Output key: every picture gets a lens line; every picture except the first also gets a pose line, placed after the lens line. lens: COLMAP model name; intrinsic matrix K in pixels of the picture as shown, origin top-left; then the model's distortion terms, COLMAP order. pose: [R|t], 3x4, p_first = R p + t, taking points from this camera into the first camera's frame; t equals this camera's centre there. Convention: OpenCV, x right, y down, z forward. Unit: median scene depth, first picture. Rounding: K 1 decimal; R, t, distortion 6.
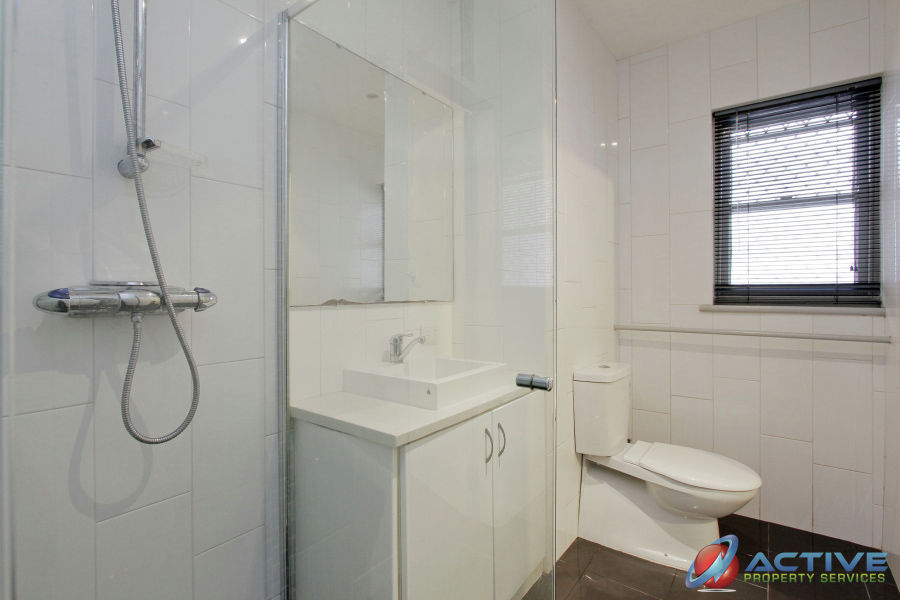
lens RADIAL K [[415.8, 0, 452.2], [0, 415.8, 296.8], [0, 0, 1]] dist [-0.000811, 0.000033]
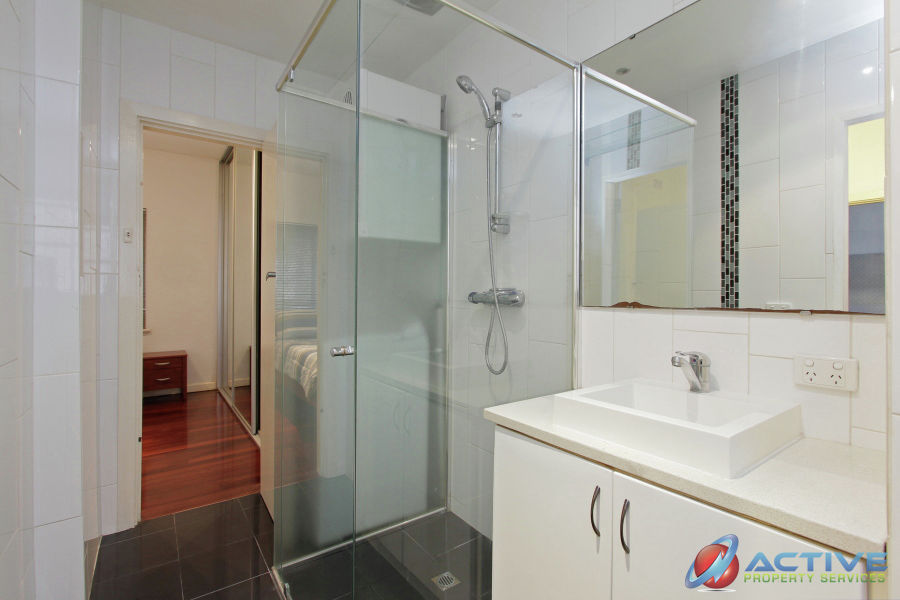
lens RADIAL K [[415.8, 0, 450.9], [0, 415.8, 296.0], [0, 0, 1]] dist [-0.000811, 0.000033]
pose [[-0.281701, 0.000670, -0.959502, 0.784593], [-0.014738, 0.999879, 0.005025, -0.006332], [0.959389, 0.015557, -0.281657, 0.902281]]
